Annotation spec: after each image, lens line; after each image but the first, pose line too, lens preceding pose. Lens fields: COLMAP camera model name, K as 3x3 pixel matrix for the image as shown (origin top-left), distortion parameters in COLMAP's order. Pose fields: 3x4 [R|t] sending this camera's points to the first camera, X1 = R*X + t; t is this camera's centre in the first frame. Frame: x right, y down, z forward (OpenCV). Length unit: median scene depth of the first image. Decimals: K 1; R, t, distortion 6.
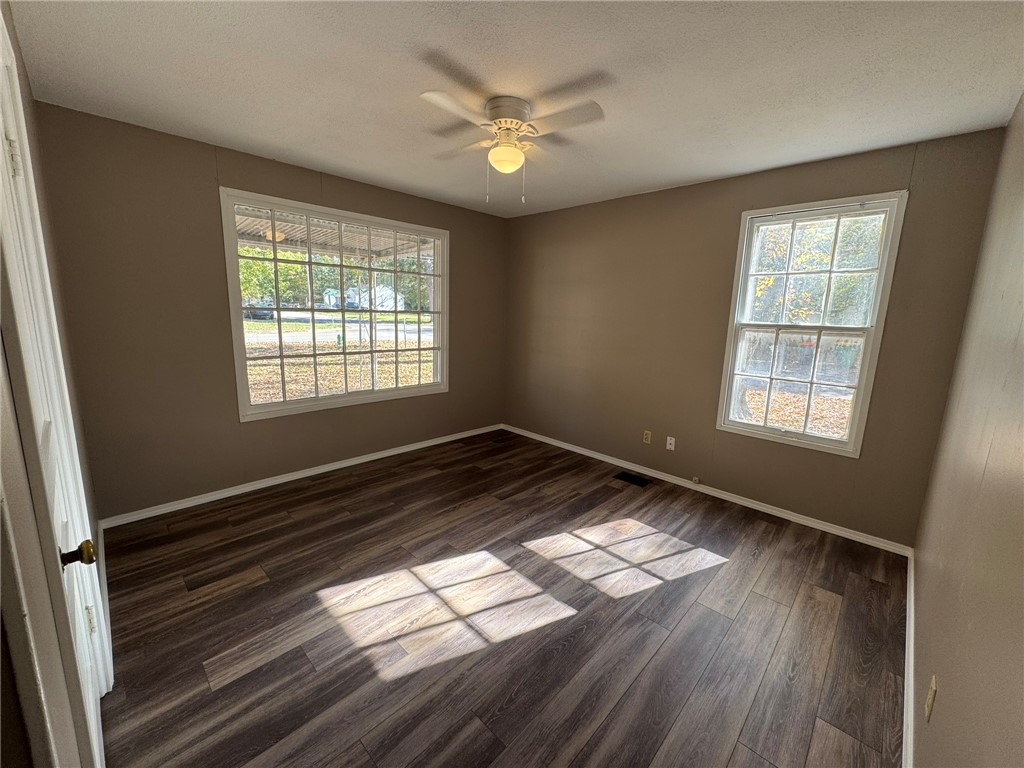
lens RADIAL K [[410.1, 0, 508.4], [0, 410.1, 379.8], [0, 0, 1]] dist [-0.003386, 0.000300]
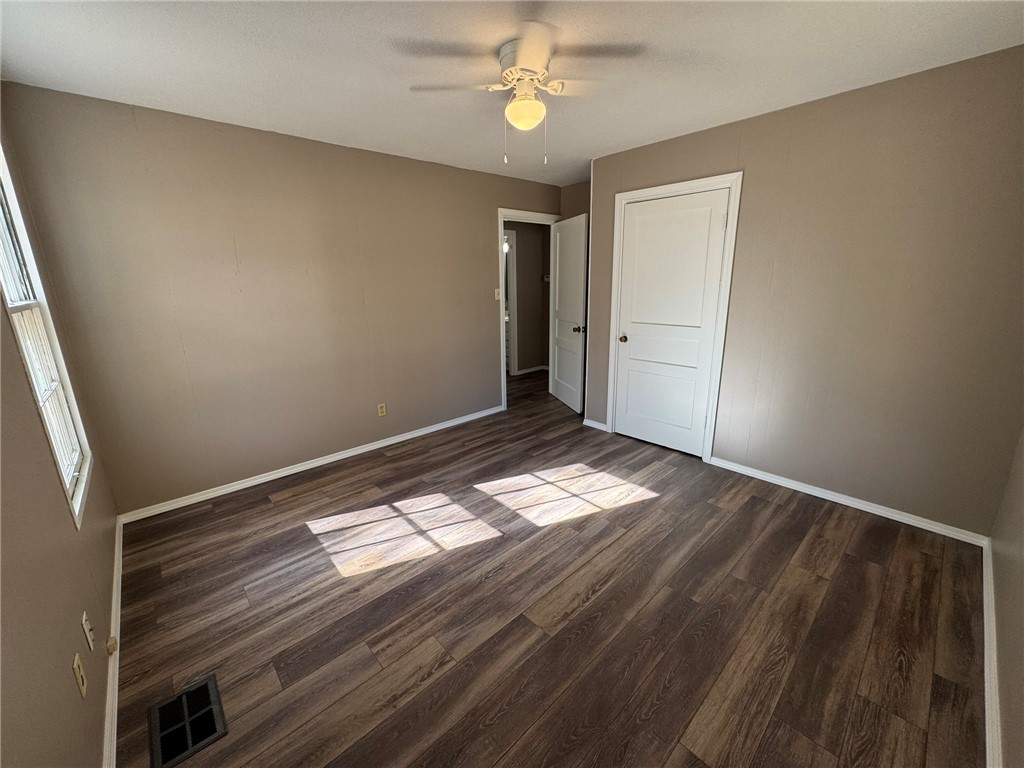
lens RADIAL K [[410.1, 0, 509.0], [0, 410.1, 382.4], [0, 0, 1]] dist [-0.003386, 0.000300]
pose [[-0.998324, -0.026966, 0.051202, -0.024156], [-0.003534, 0.911555, 0.411164, -0.322302], [-0.057761, 0.410294, -0.910122, 1.796986]]
